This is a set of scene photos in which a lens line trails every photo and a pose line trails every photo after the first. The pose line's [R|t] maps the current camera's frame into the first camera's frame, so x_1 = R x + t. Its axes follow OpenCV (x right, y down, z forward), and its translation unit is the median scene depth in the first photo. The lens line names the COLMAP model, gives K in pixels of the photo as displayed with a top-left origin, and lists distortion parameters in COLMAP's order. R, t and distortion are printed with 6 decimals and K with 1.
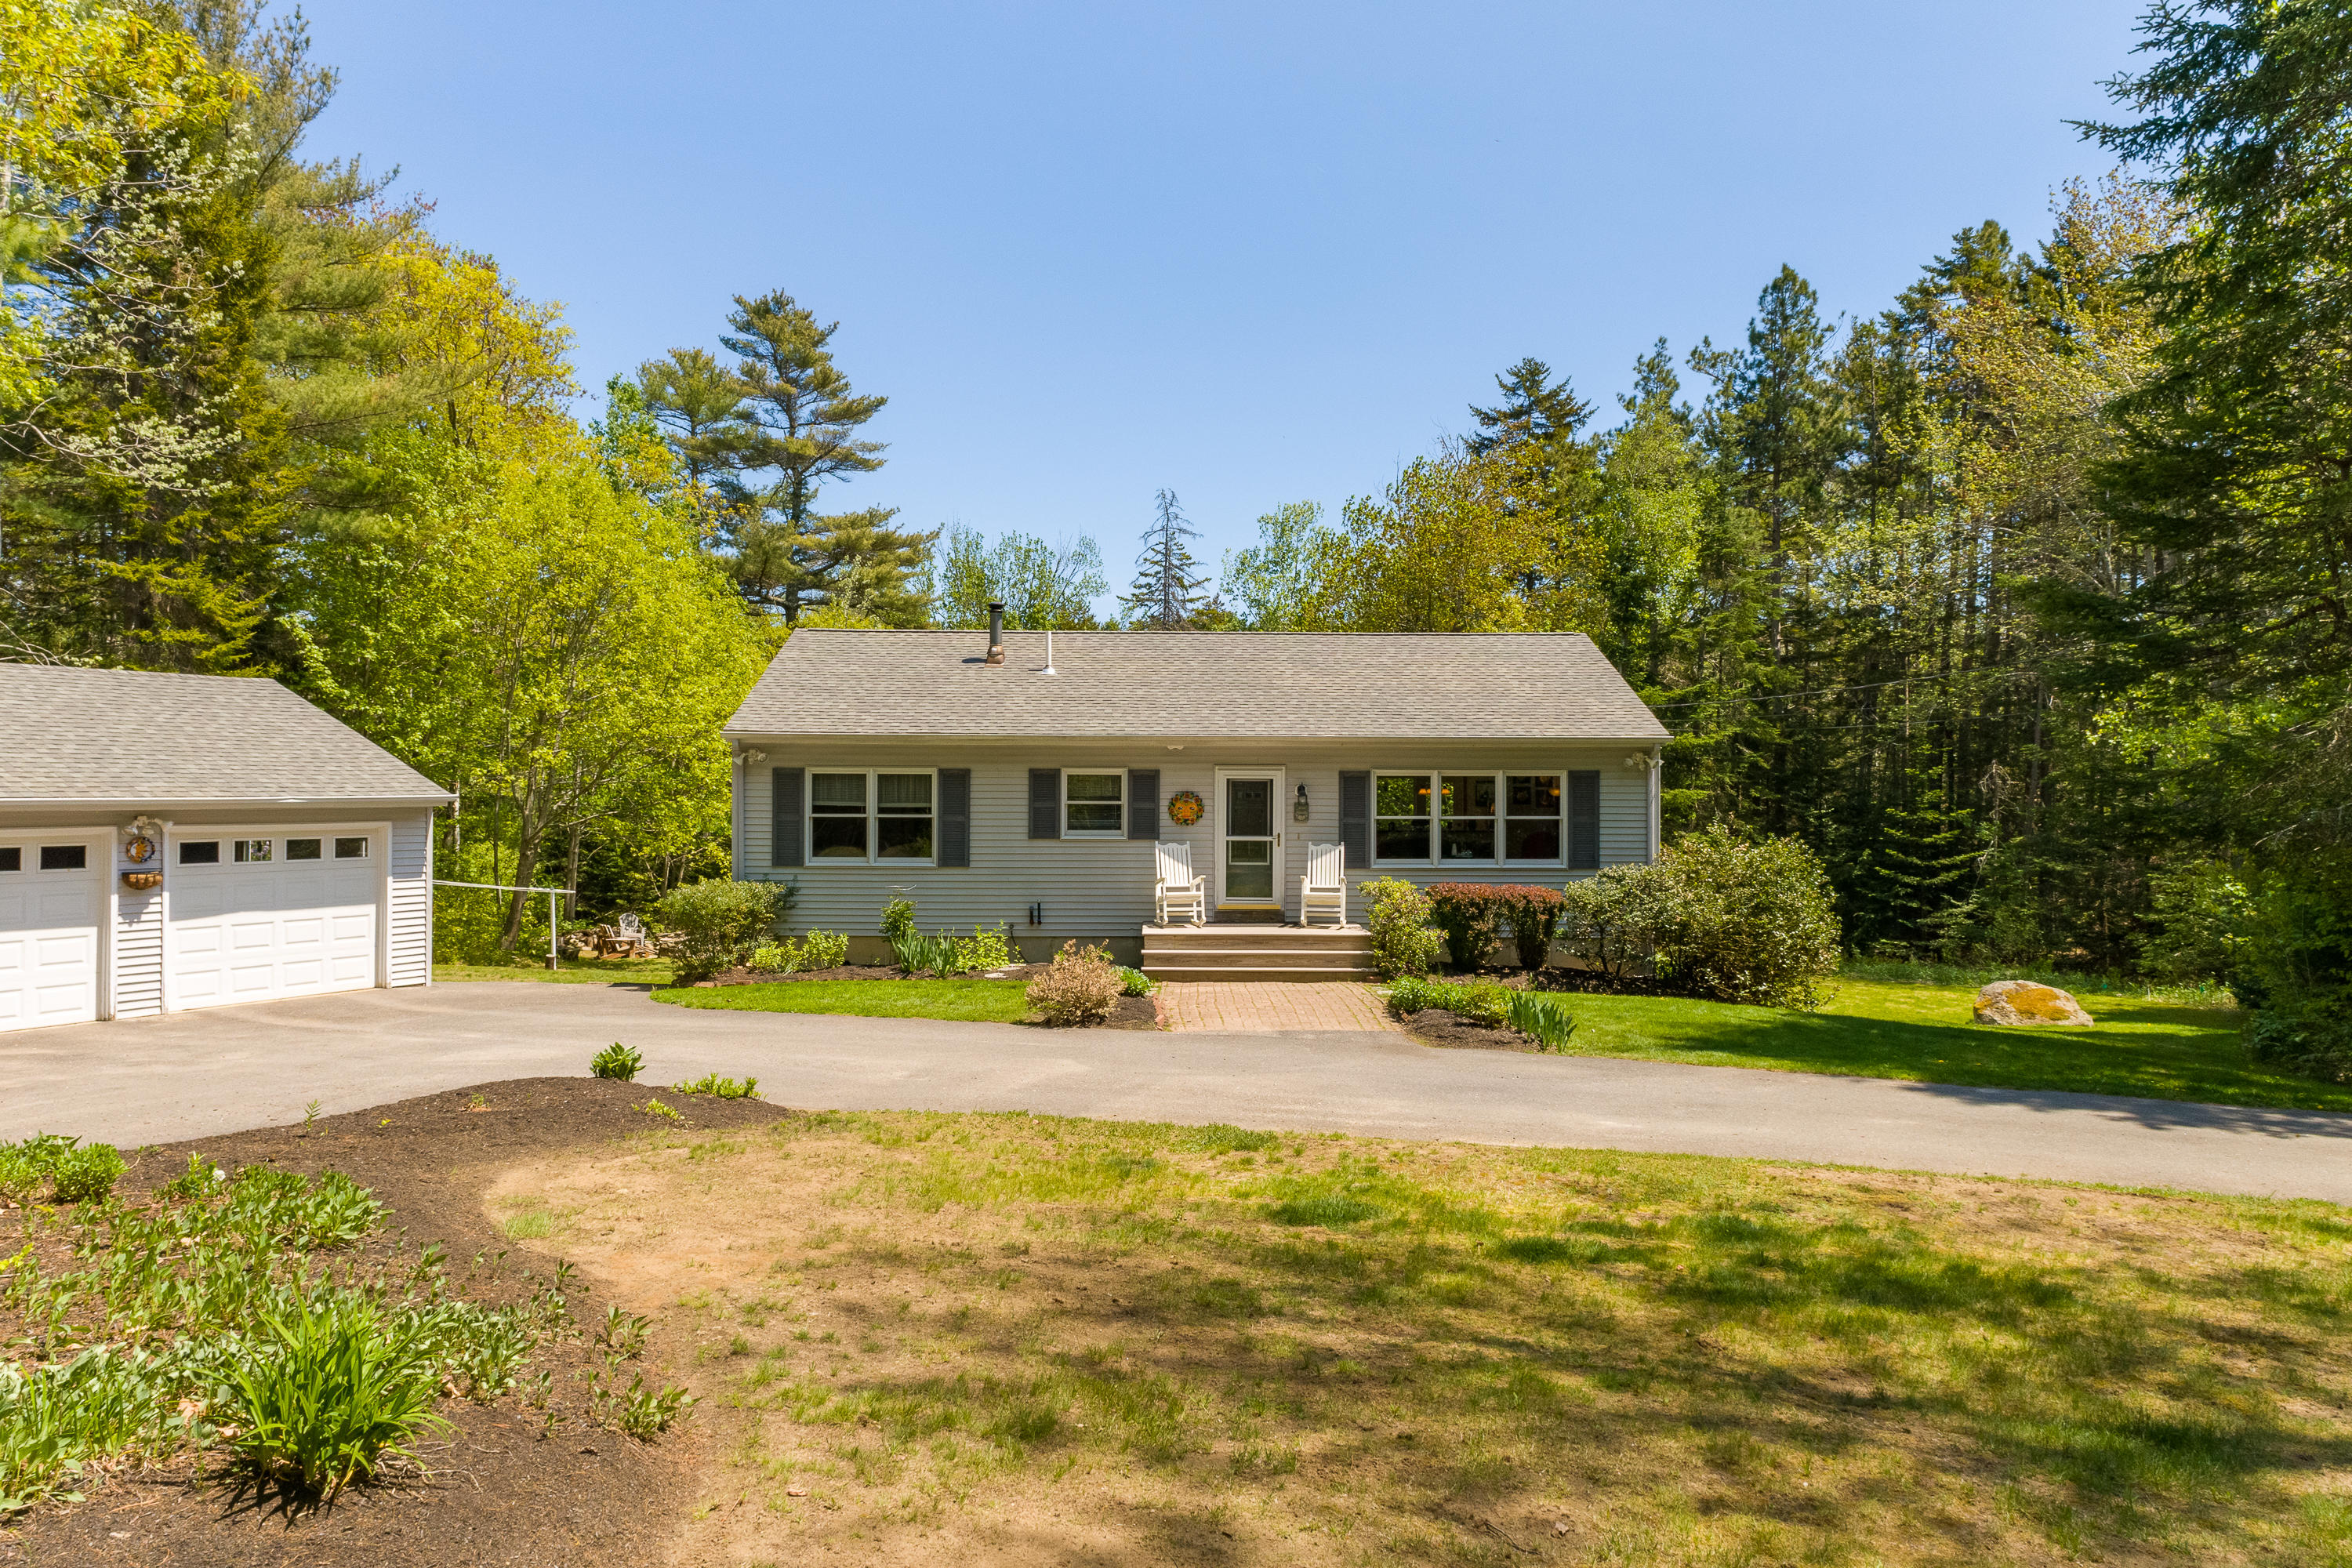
lens RADIAL K [[1580.5, 0, 1176.0], [0, 1580.5, 784.0], [0, 0, 1]] dist [0.036069, -0.005941]
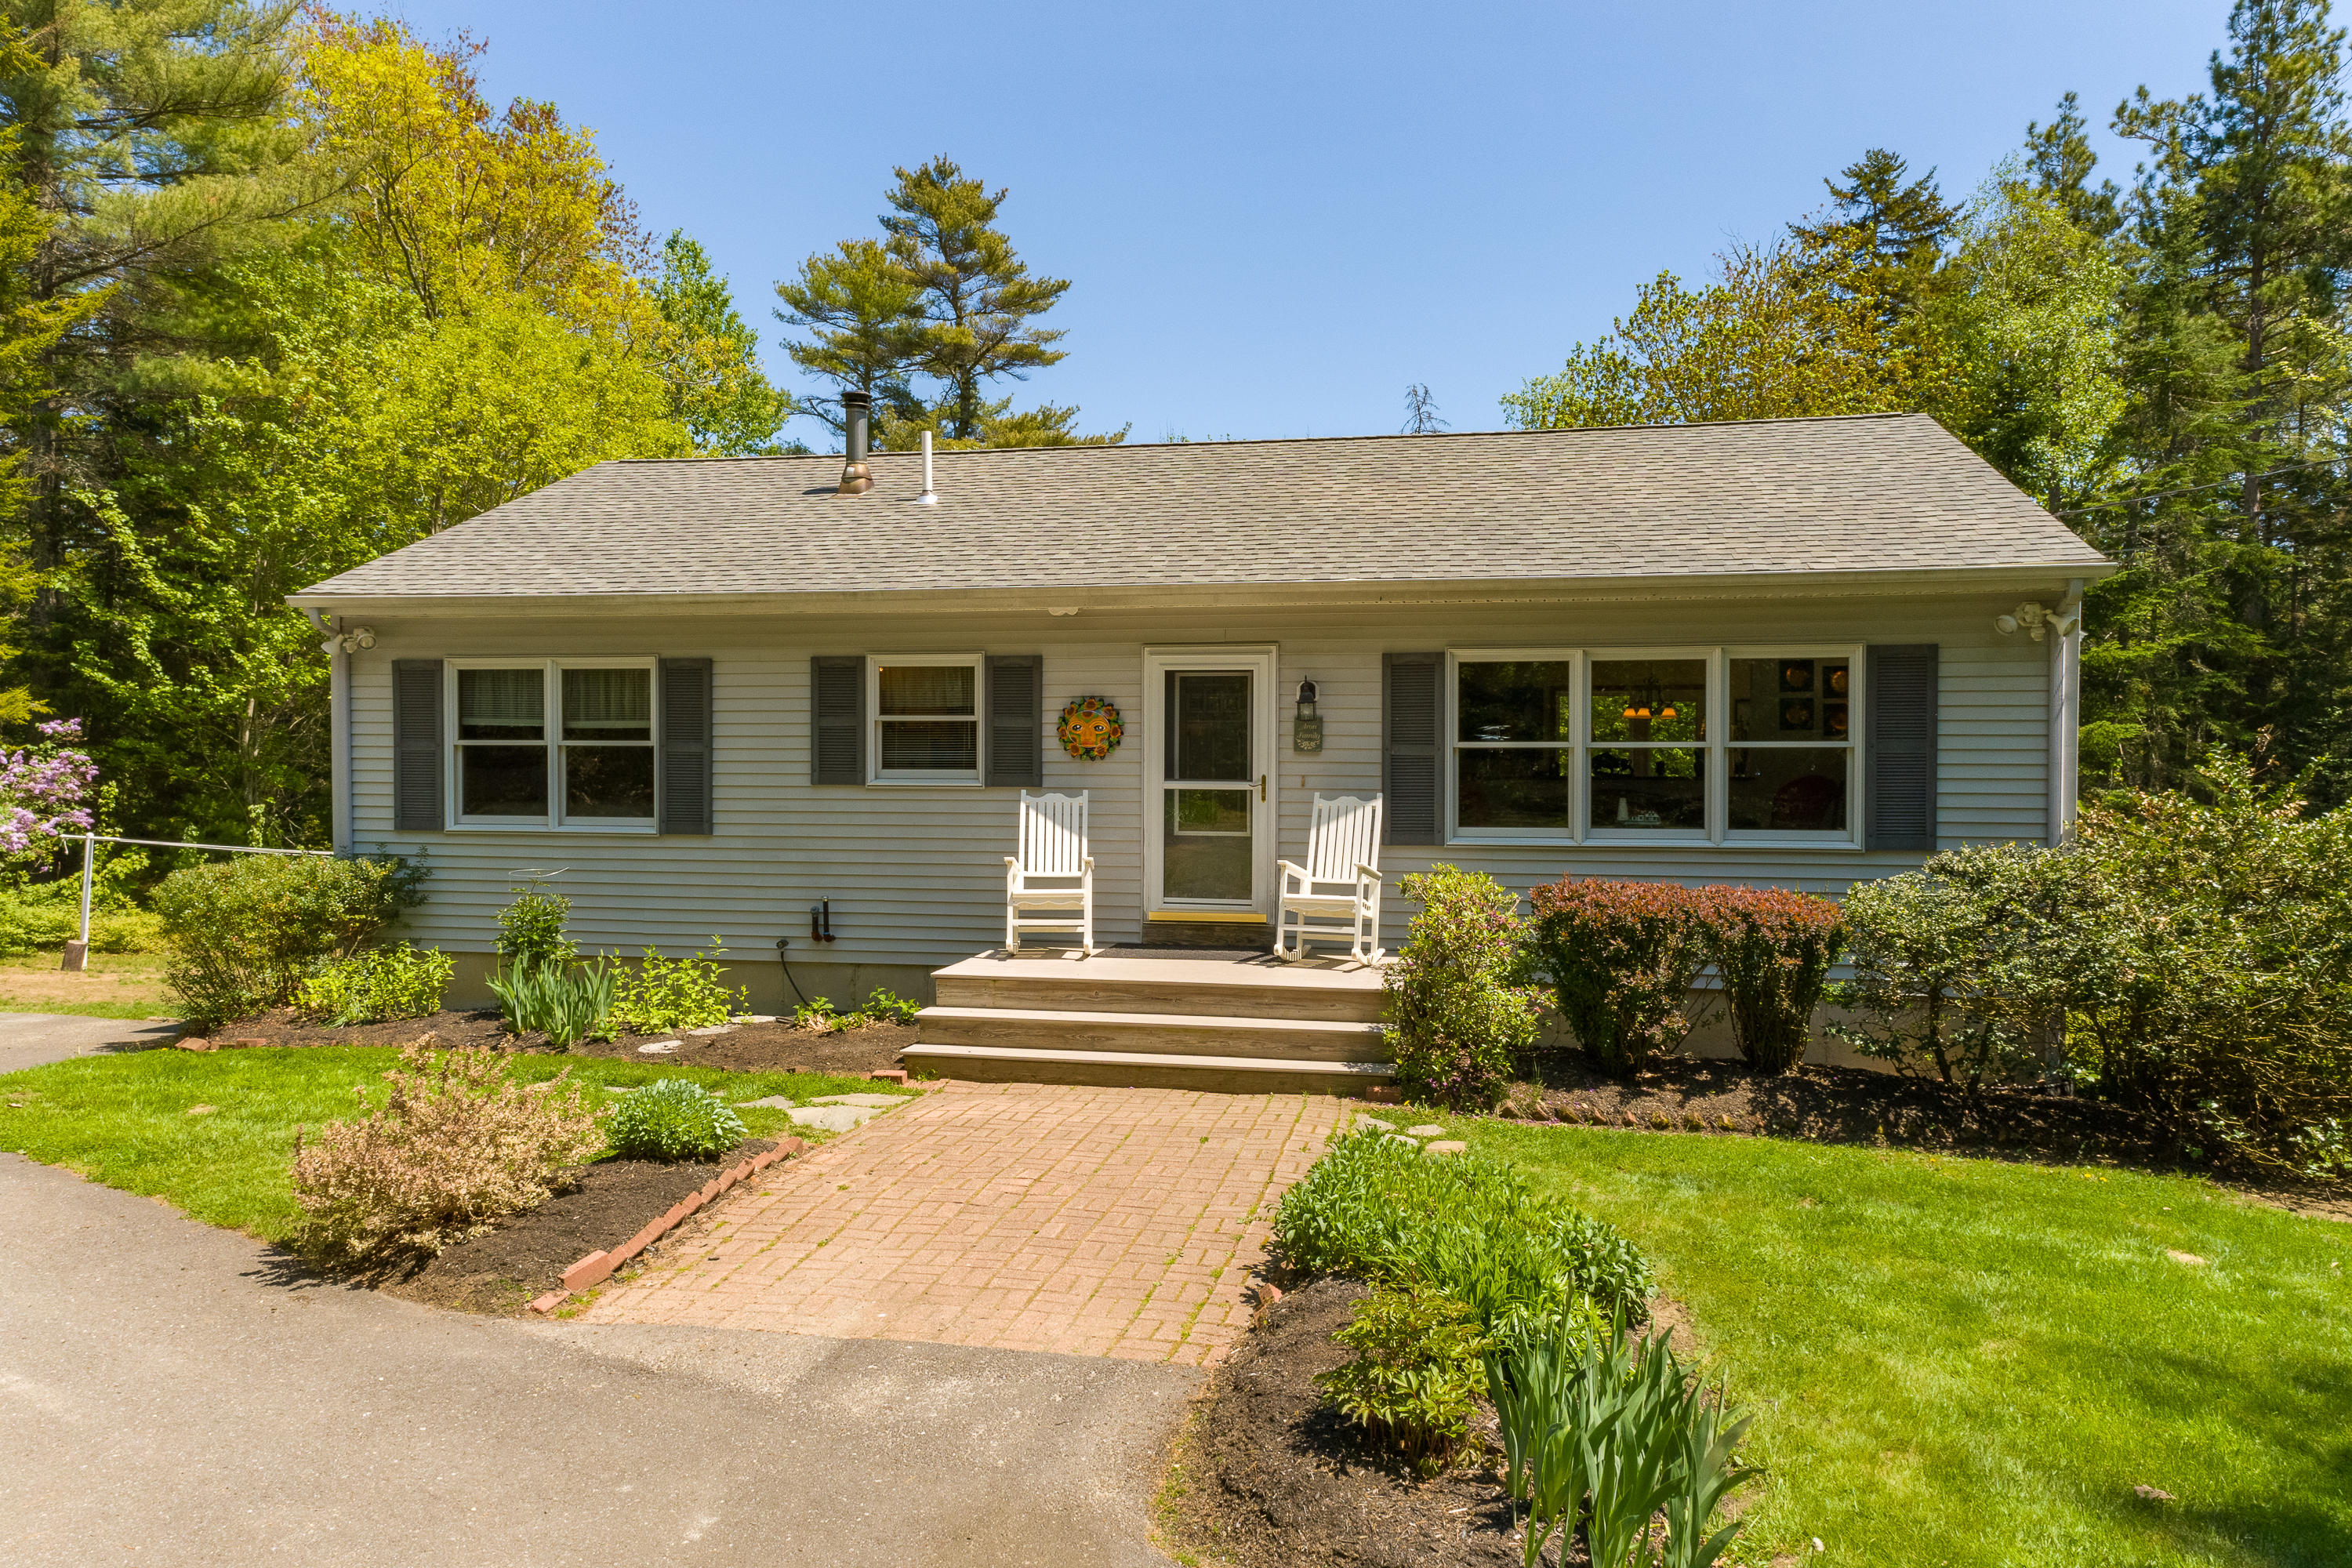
lens RADIAL K [[1580.5, 0, 1176.0], [0, 1580.5, 784.0], [0, 0, 1]] dist [0.036069, -0.005941]
pose [[0.978850, 0.003007, -0.204559, 0.142546], [0.002030, 0.999700, 0.024410, 0.021254], [0.204571, -0.024309, 0.978550, 0.489126]]
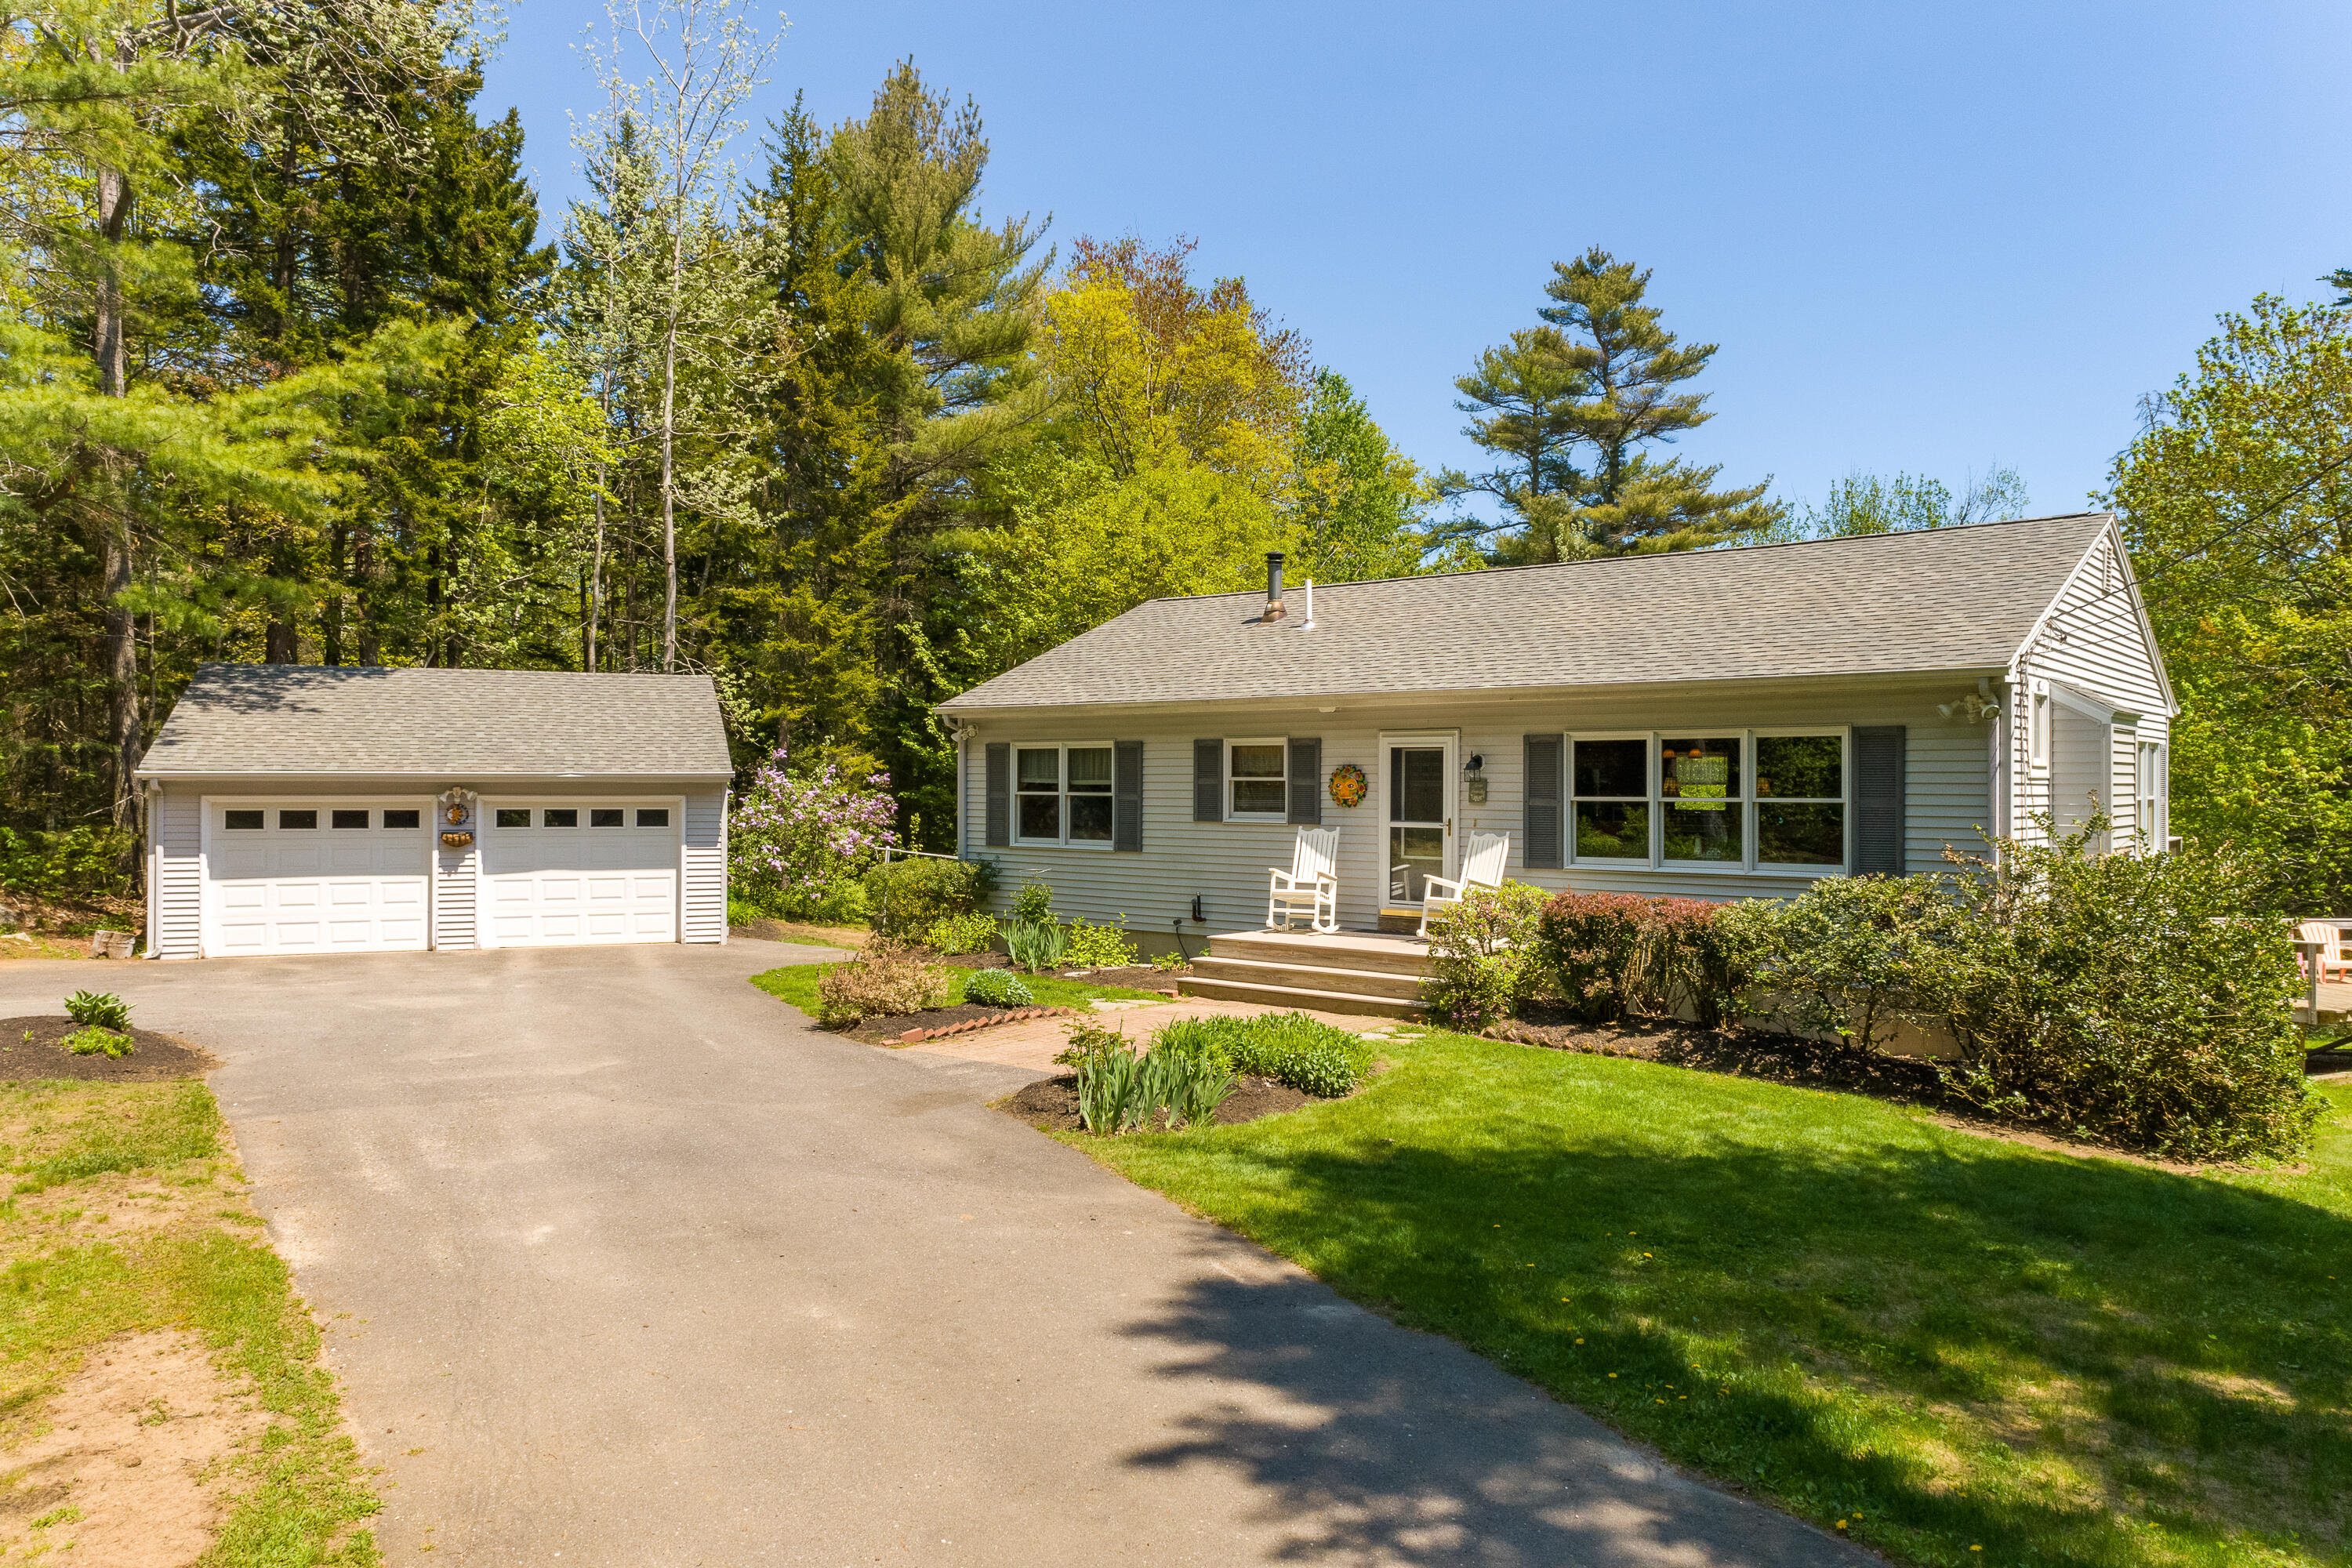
lens RADIAL K [[1585.5, 0, 1176.0], [0, 1585.5, 784.0], [0, 0, 1]] dist [0.026099, -0.001001]
pose [[0.768503, -0.000423, -0.639846, 0.450943], [0.000778, 1.000000, 0.000273, 0.014186], [0.639846, -0.000708, 0.768503, 0.331296]]
